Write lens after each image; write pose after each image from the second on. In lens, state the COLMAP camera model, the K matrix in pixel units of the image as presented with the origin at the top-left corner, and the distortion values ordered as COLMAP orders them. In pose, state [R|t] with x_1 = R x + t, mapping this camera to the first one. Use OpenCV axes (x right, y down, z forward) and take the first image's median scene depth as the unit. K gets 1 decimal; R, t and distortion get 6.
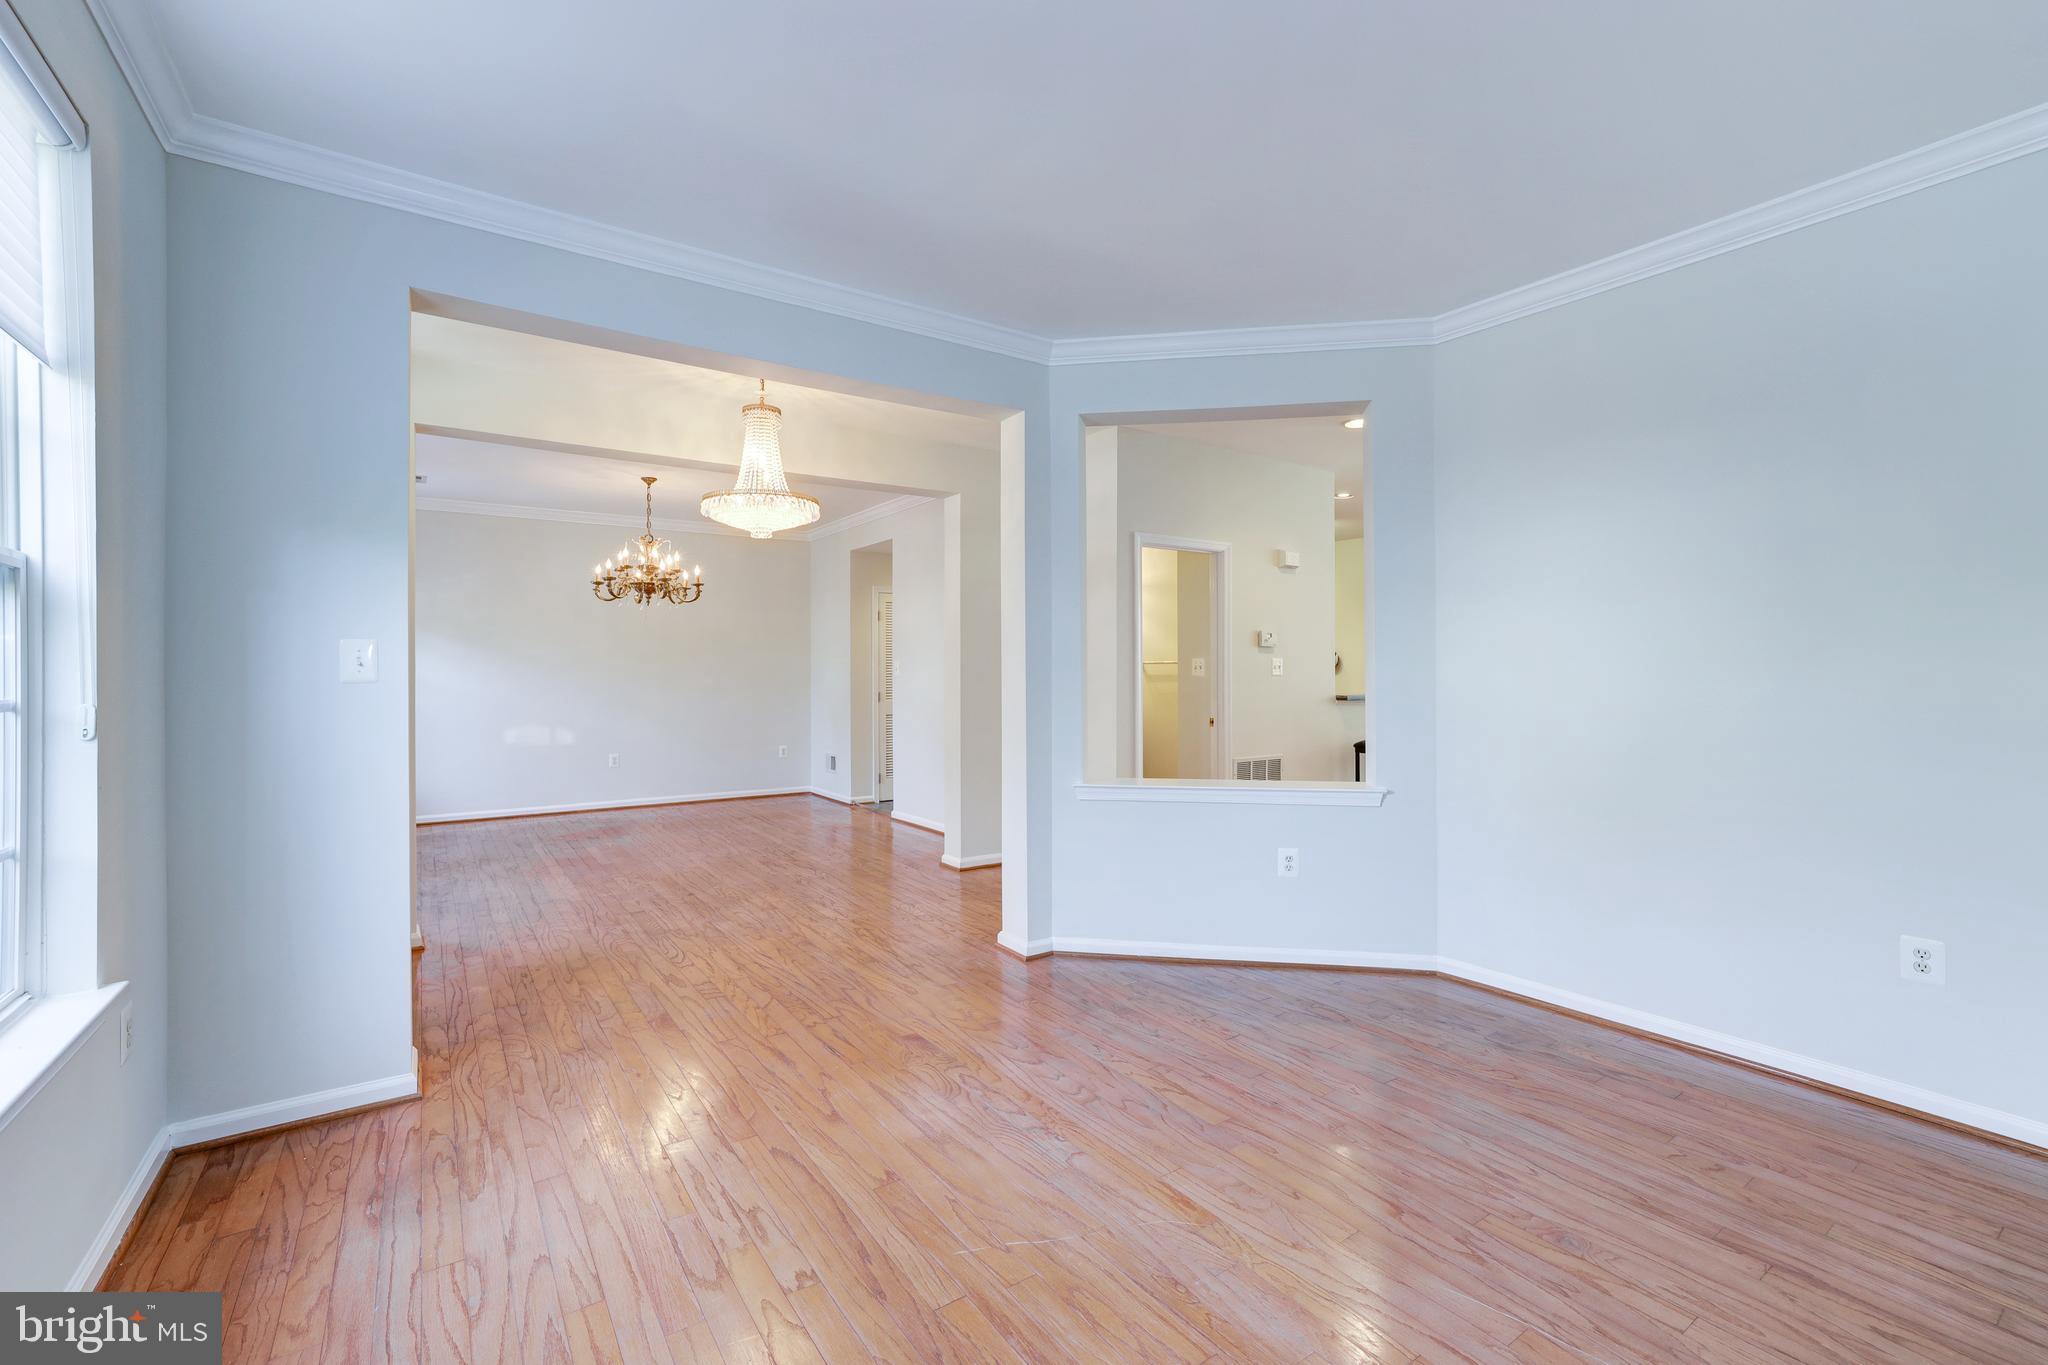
lens RADIAL K [[875.3, 0, 1021.2], [0, 875.3, 673.2], [0, 0, 1]] dist [-0.028694, 0.017796]
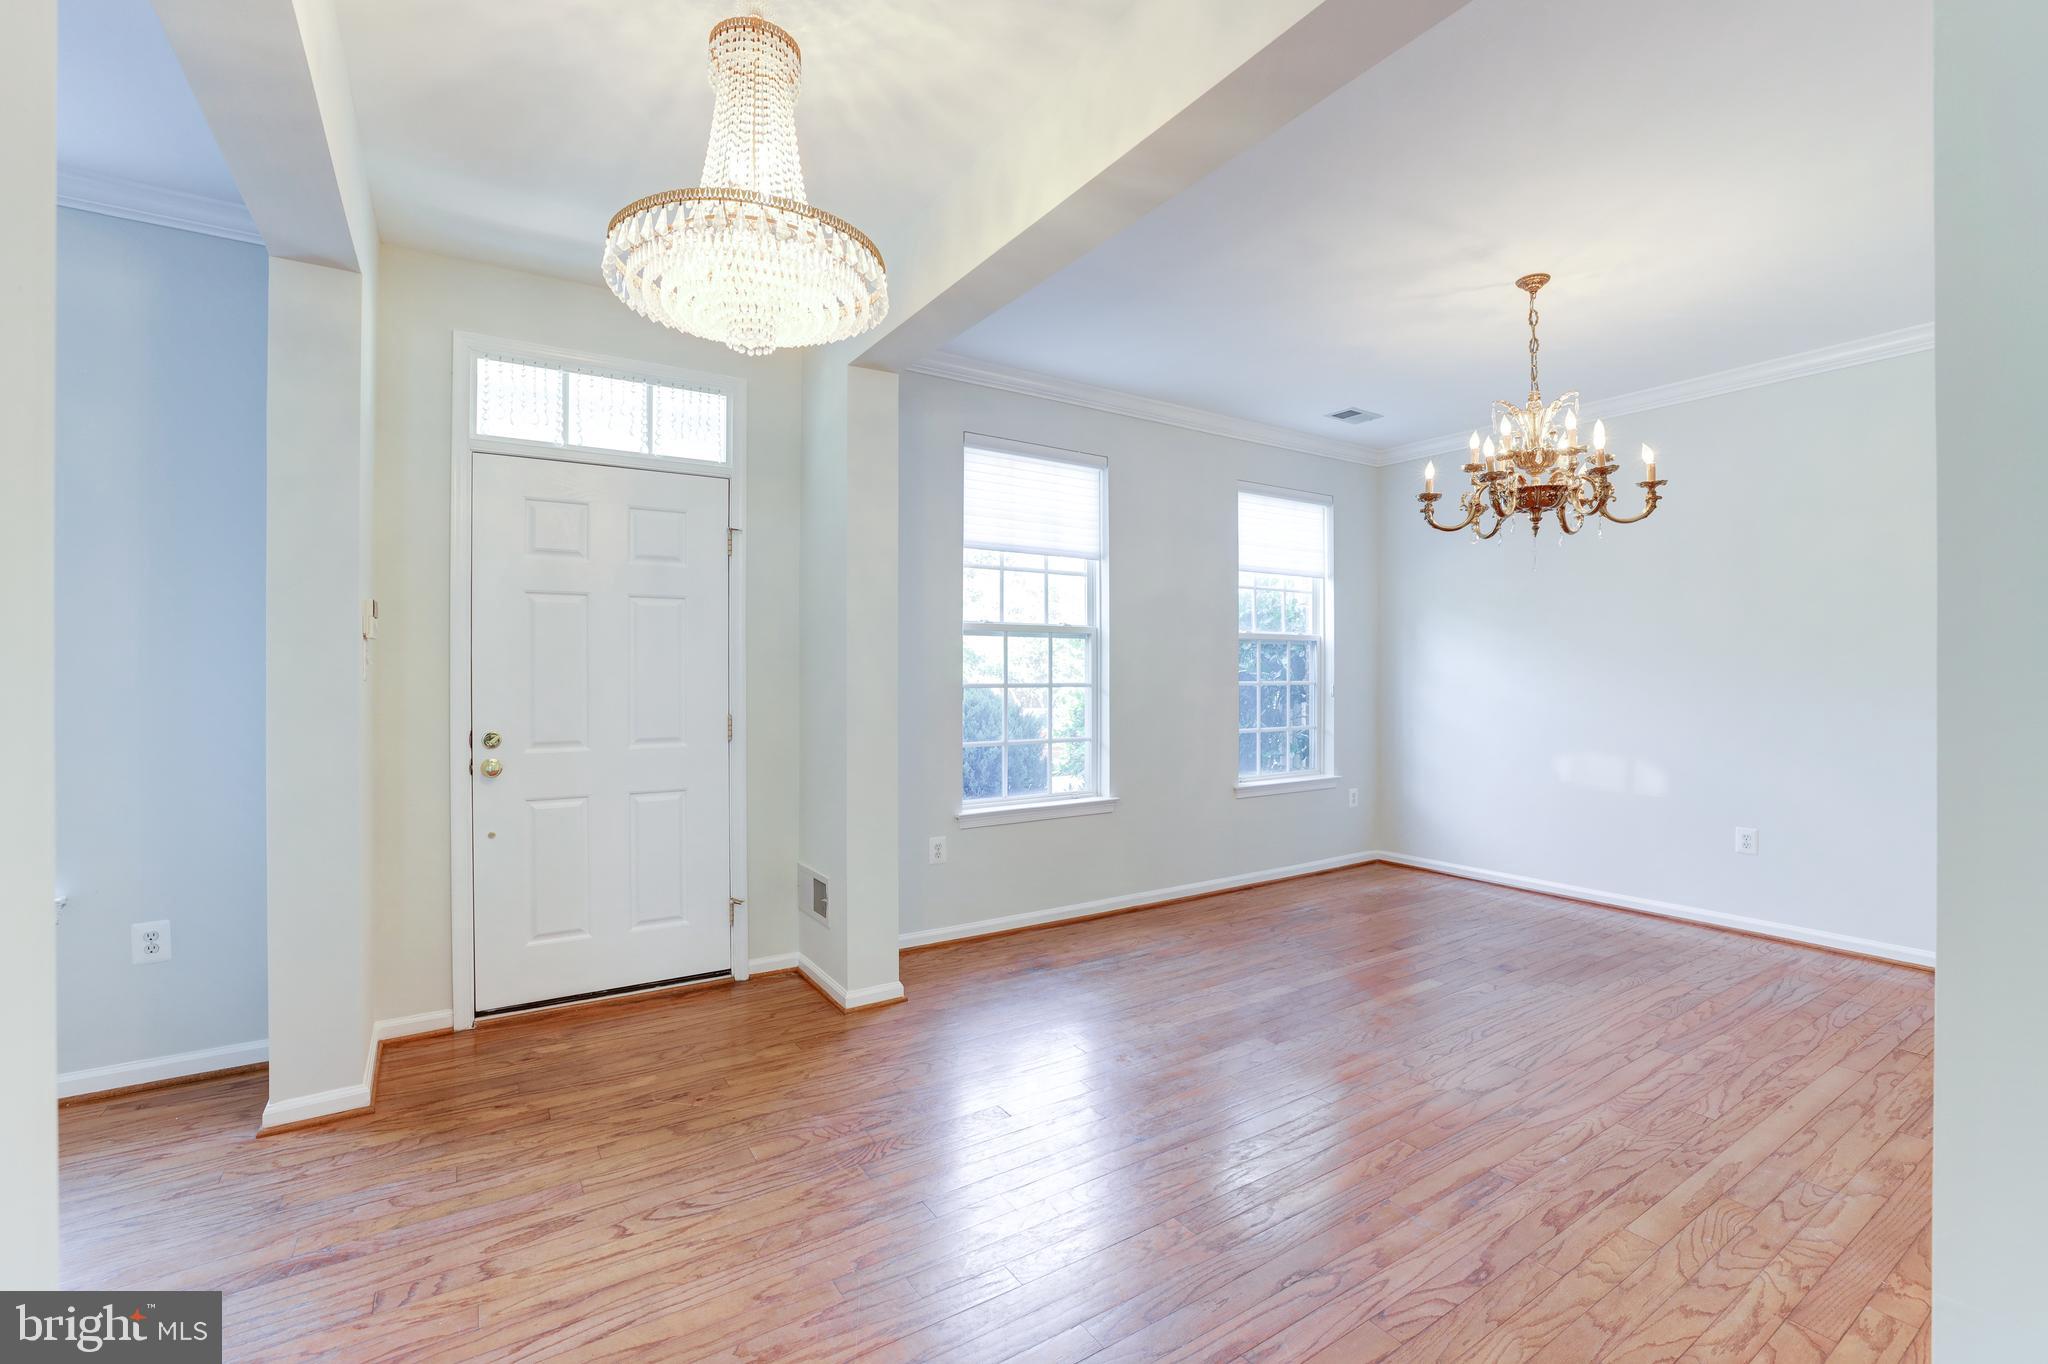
lens RADIAL K [[886.2, 0, 1024.6], [0, 886.2, 673.6], [0, 0, 1]] dist [-0.047508, 0.016039]
pose [[-0.028053, 0.002922, -0.999602, 0.125984], [0.000651, 0.999996, 0.002905, -0.002216], [0.999606, -0.000569, -0.028054, 1.202502]]
